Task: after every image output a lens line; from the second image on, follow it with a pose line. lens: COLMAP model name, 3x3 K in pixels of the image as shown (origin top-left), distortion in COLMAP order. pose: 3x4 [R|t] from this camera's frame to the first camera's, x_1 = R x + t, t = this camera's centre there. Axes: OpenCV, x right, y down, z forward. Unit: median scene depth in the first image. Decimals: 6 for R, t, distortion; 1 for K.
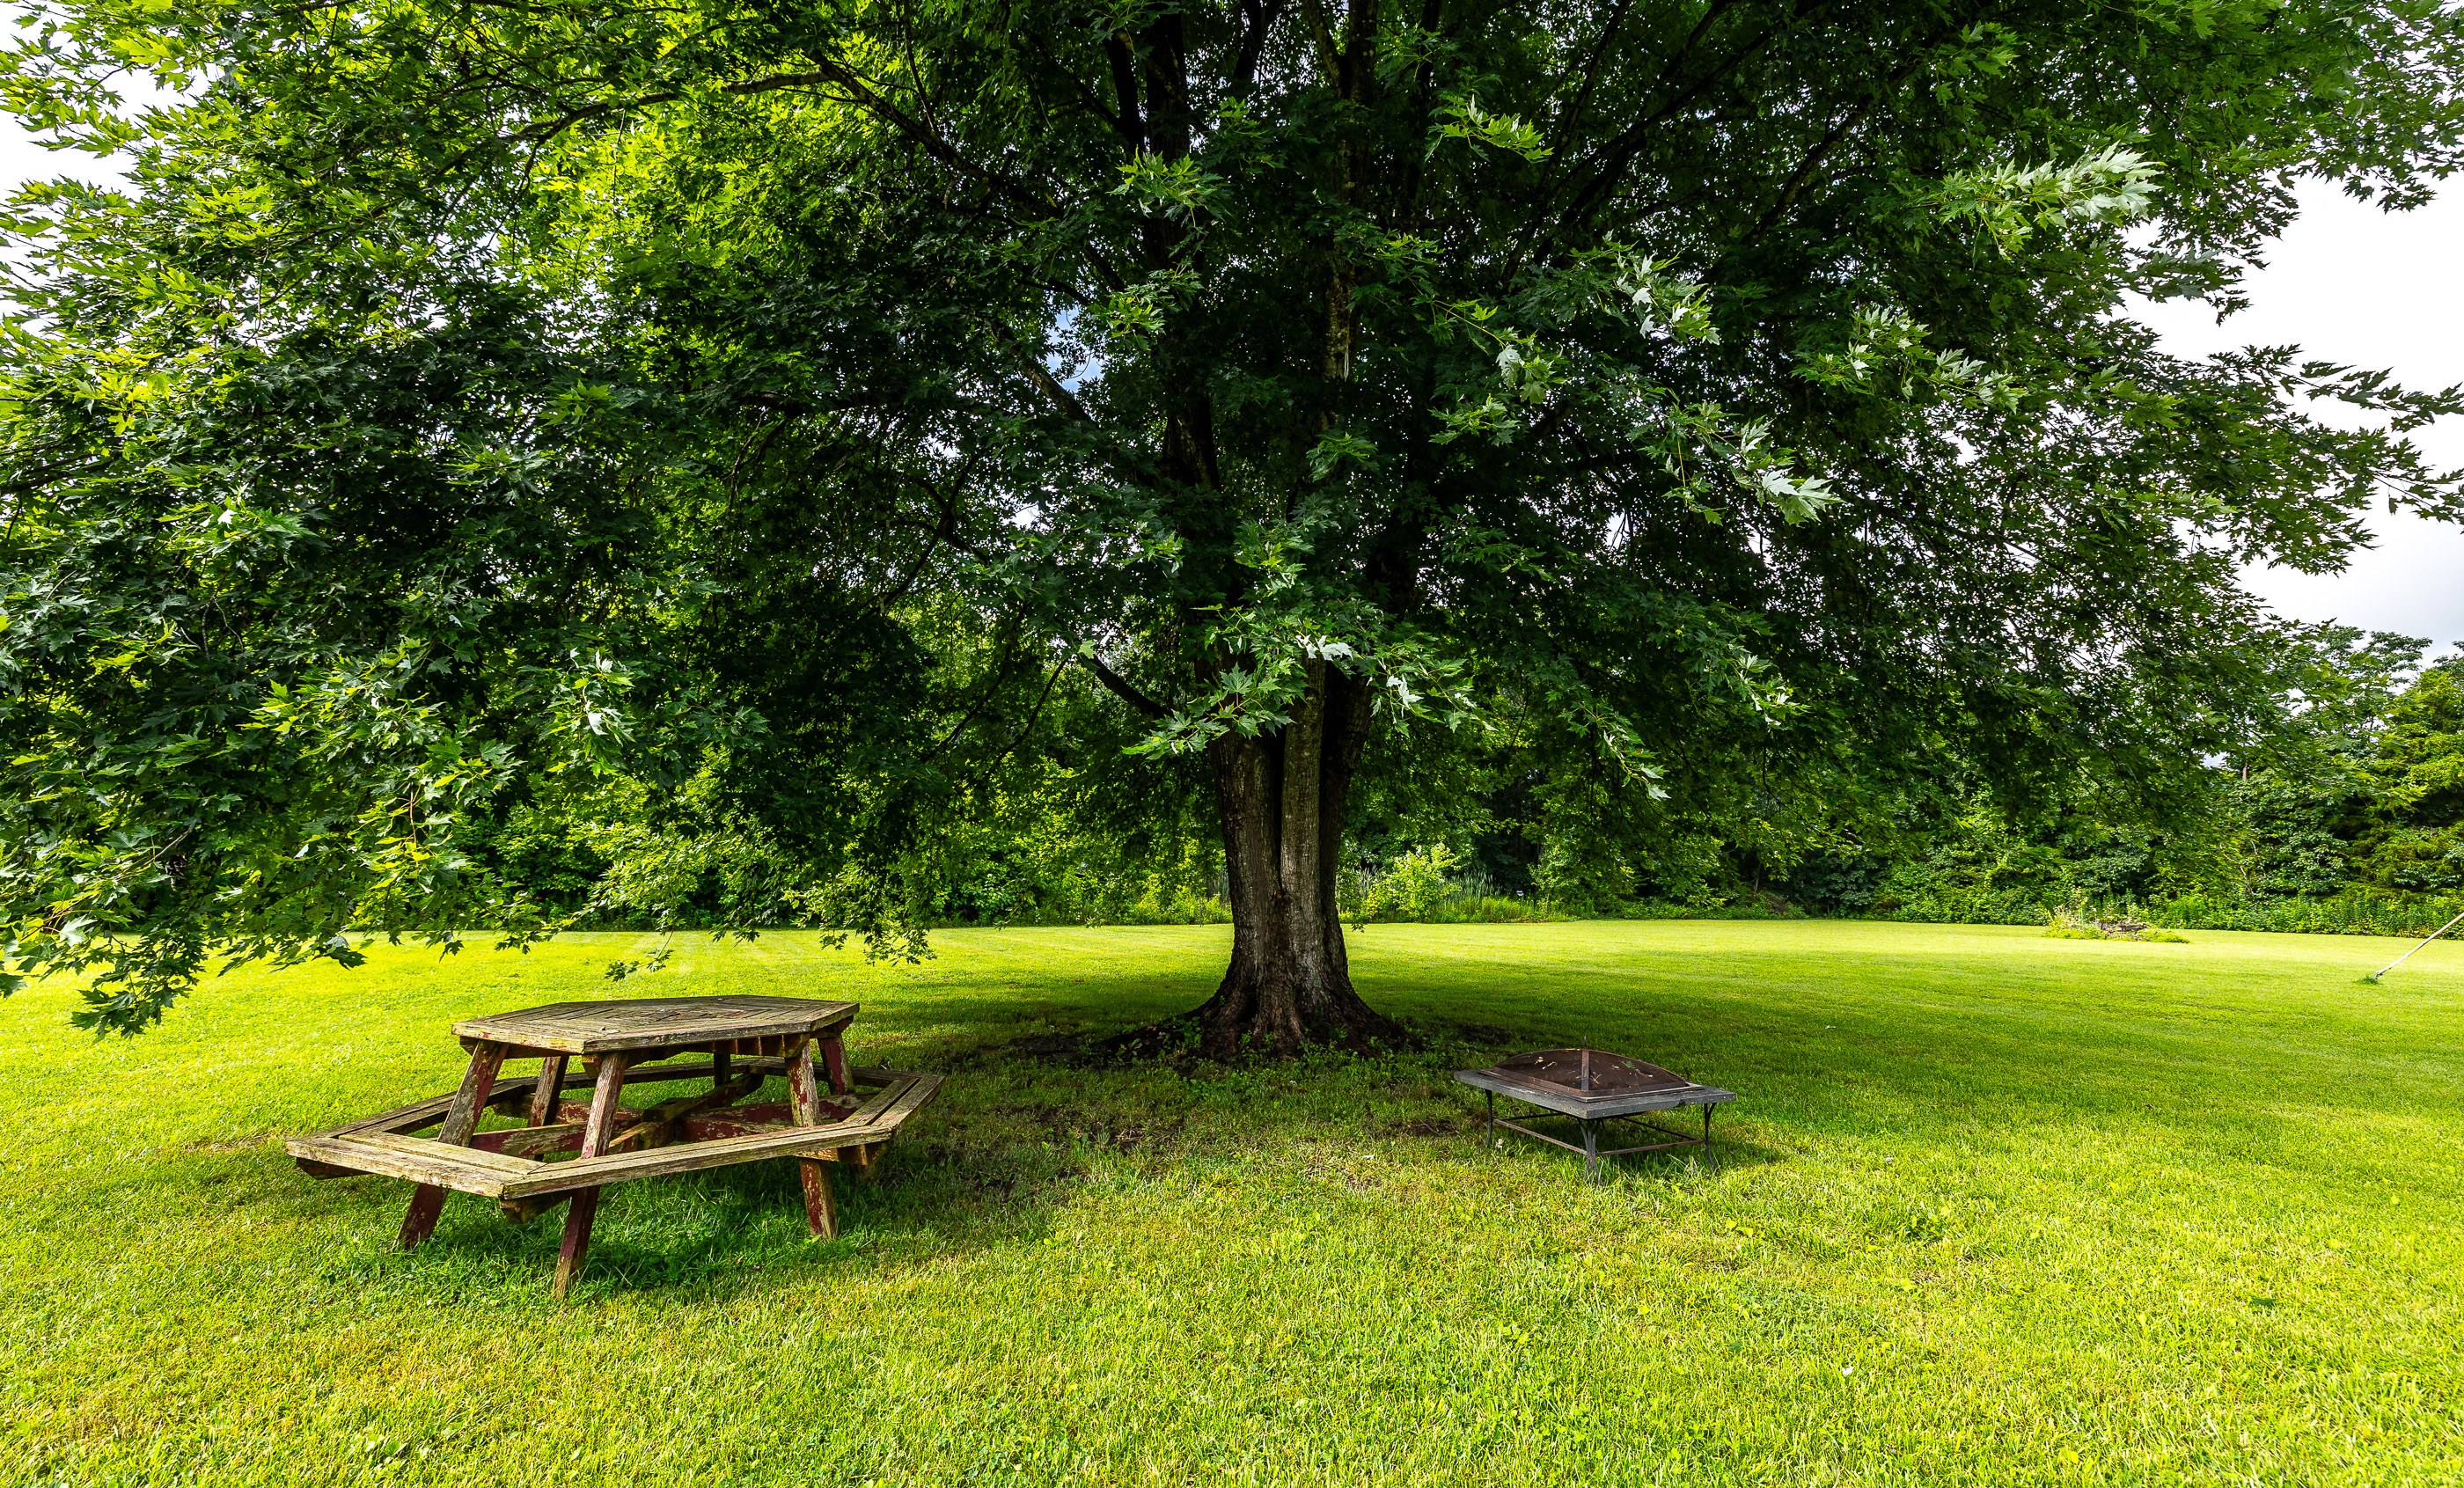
lens RADIAL K [[1063.6, 0, 1232.0], [0, 1063.6, 744.0], [0, 0, 1]] dist [-0.001508, 0.005812]
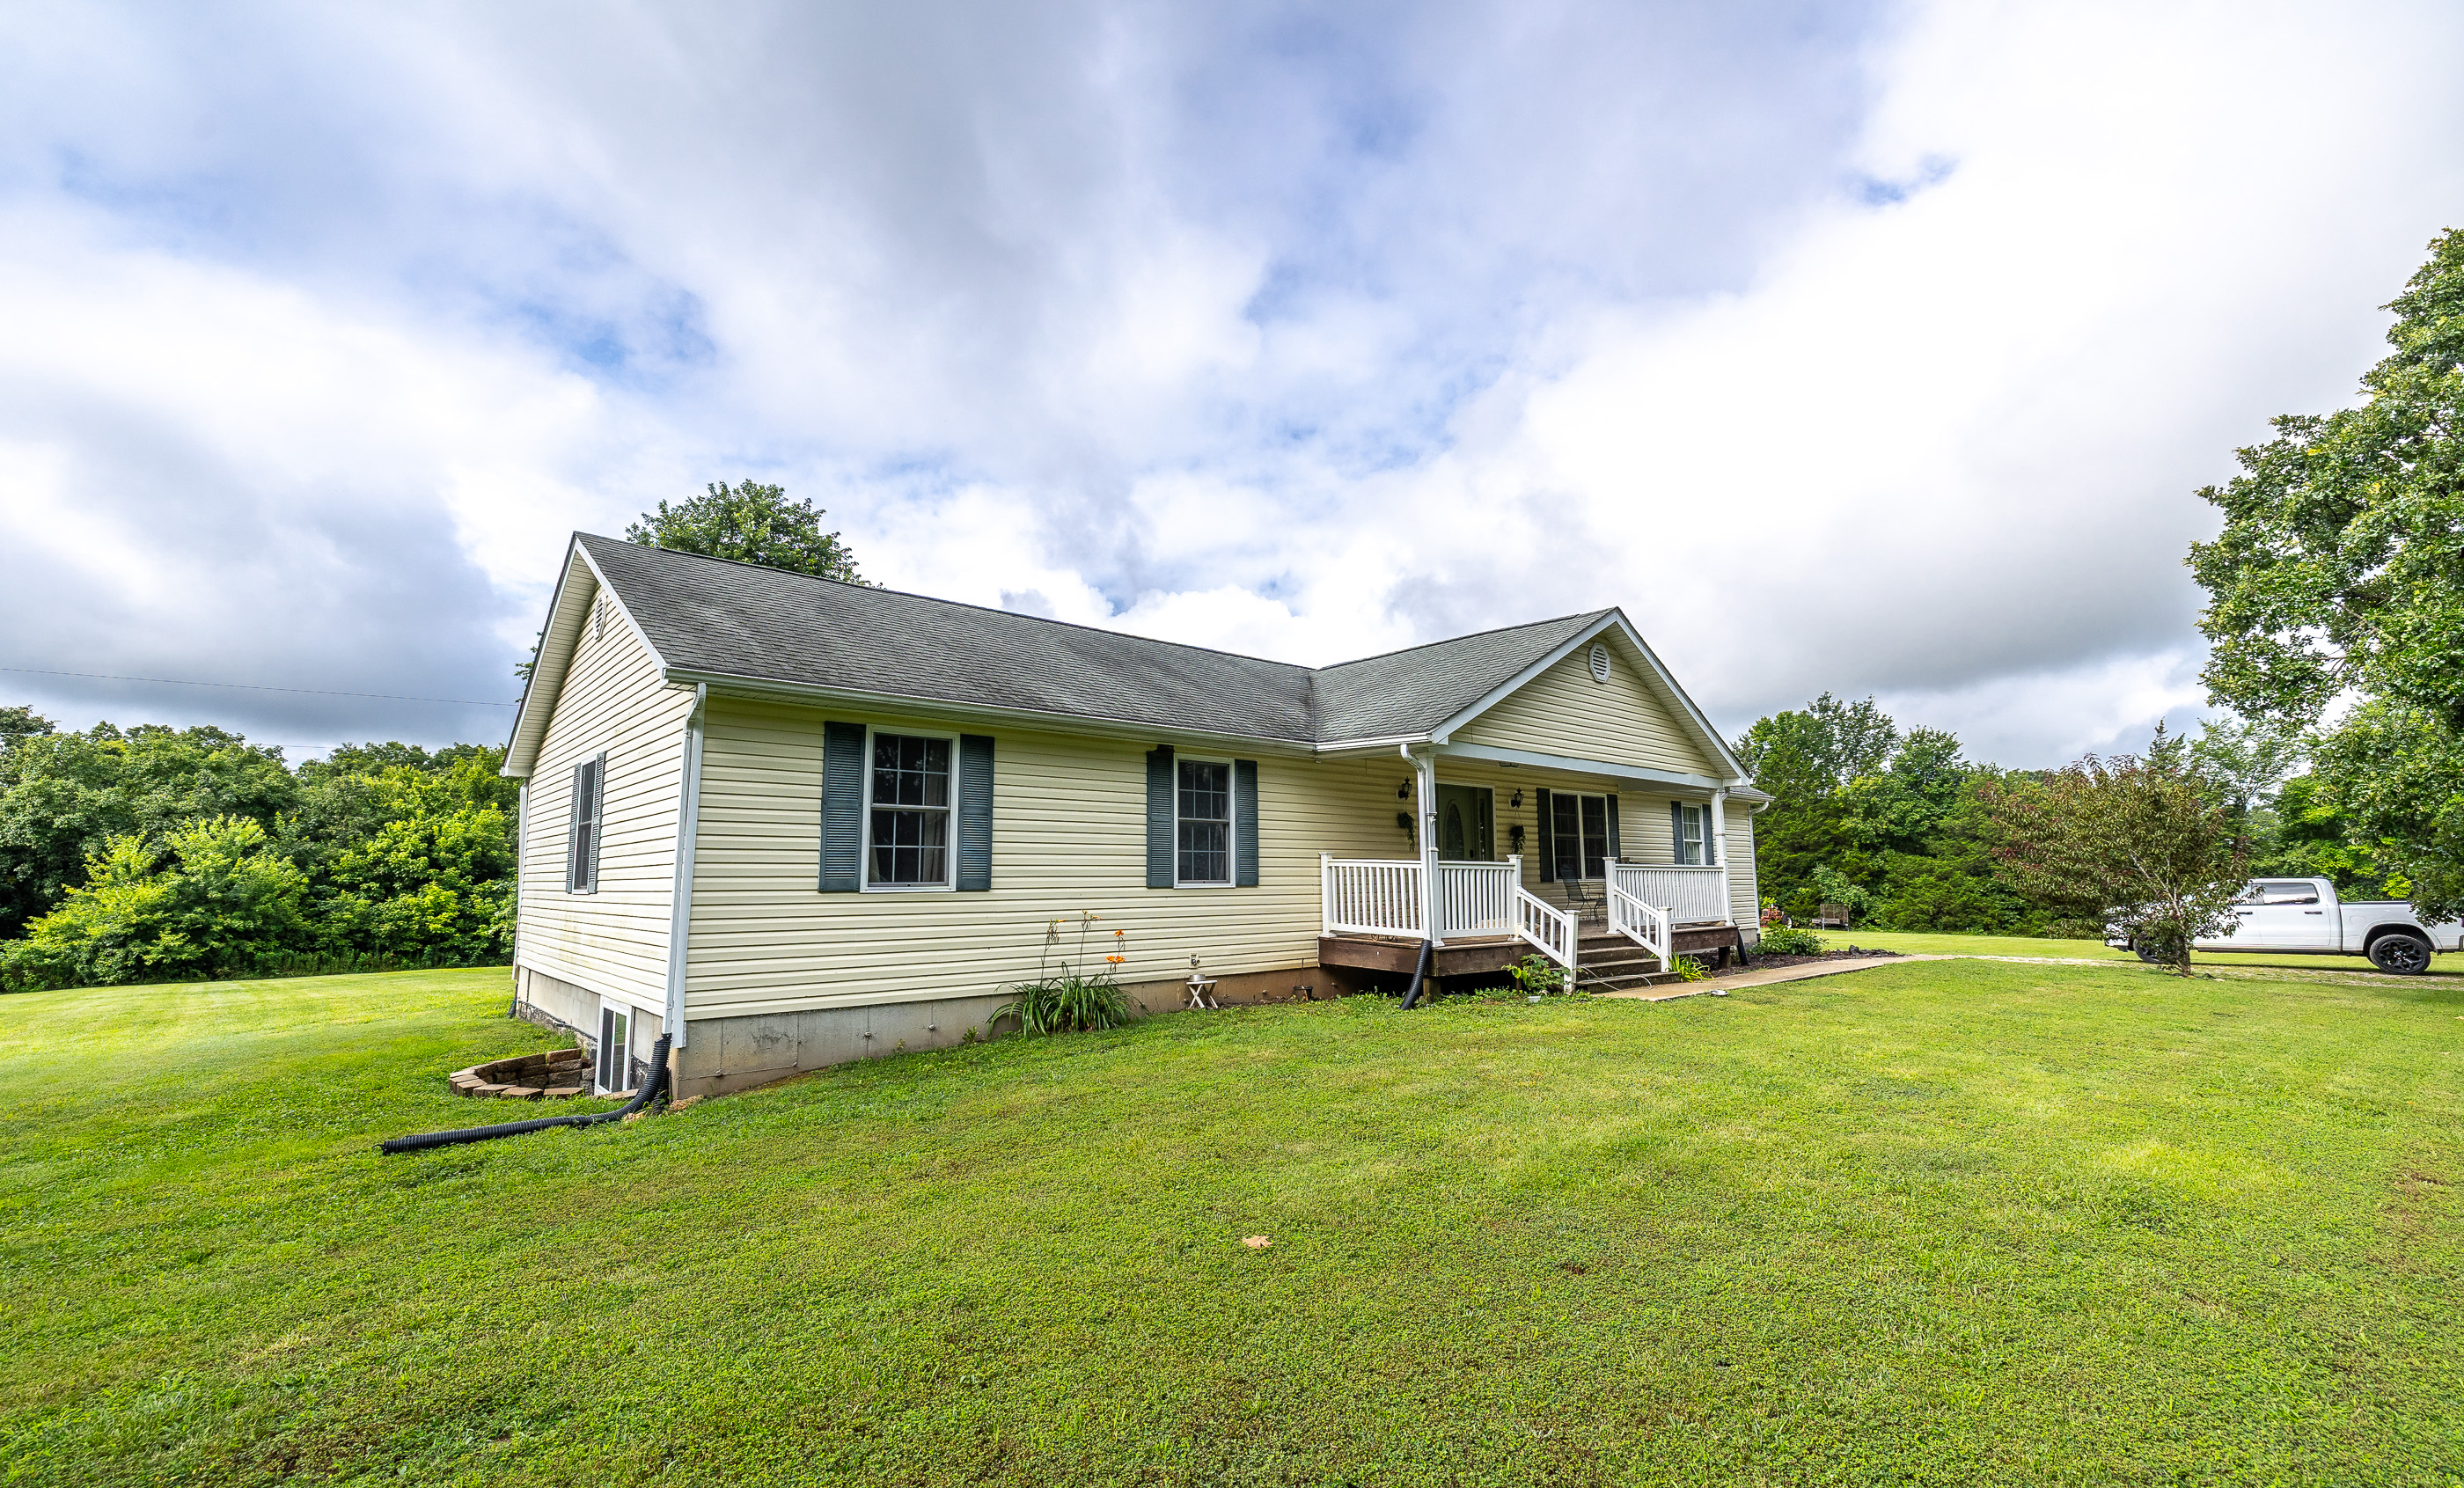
lens RADIAL K [[1063.6, 0, 1232.0], [0, 1063.6, 744.0], [0, 0, 1]] dist [-0.001508, 0.005812]
pose [[0.959871, -0.003989, 0.280413, 0.159307], [0.013002, 0.999457, -0.030289, -0.098515], [-0.280140, 0.032719, 0.959401, -0.798887]]
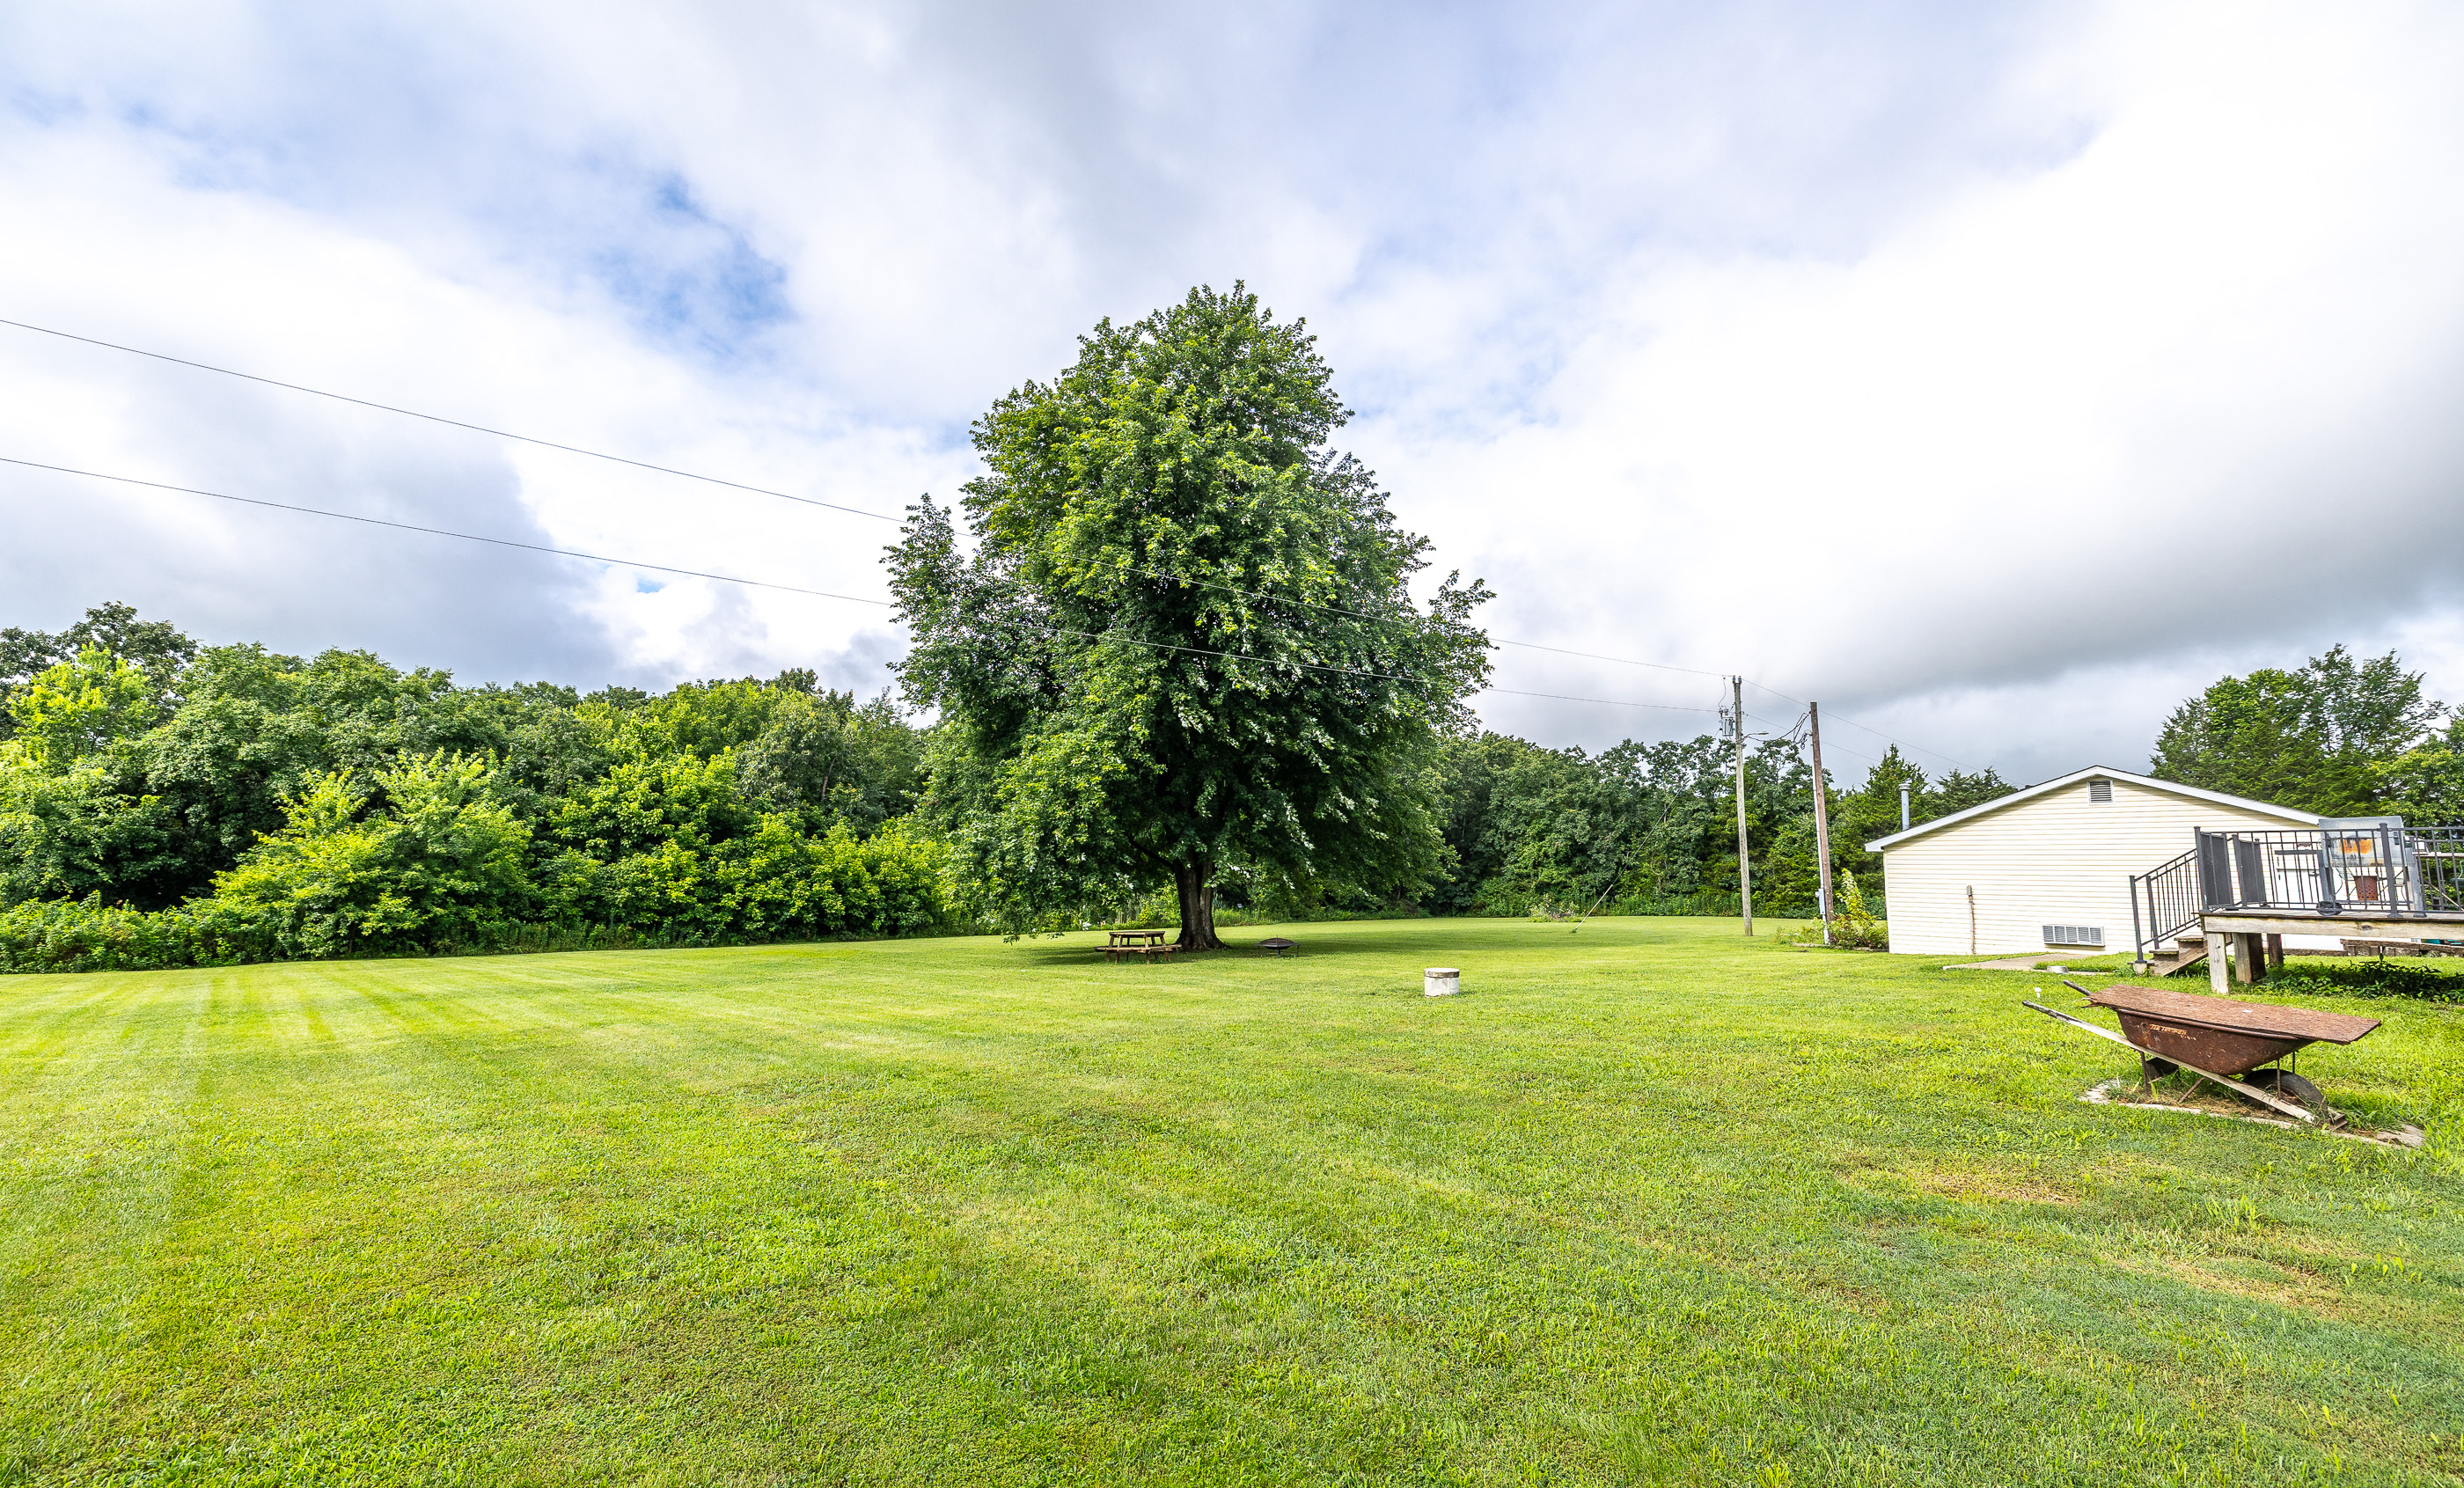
lens RADIAL K [[1063.6, 0, 1232.0], [0, 1063.6, 744.0], [0, 0, 1]] dist [-0.001508, 0.005812]
pose [[0.965182, 0.011305, 0.261335, -0.139010], [-0.007899, 0.999870, -0.014079, -0.068135], [-0.261460, 0.011525, 0.965146, -0.455164]]
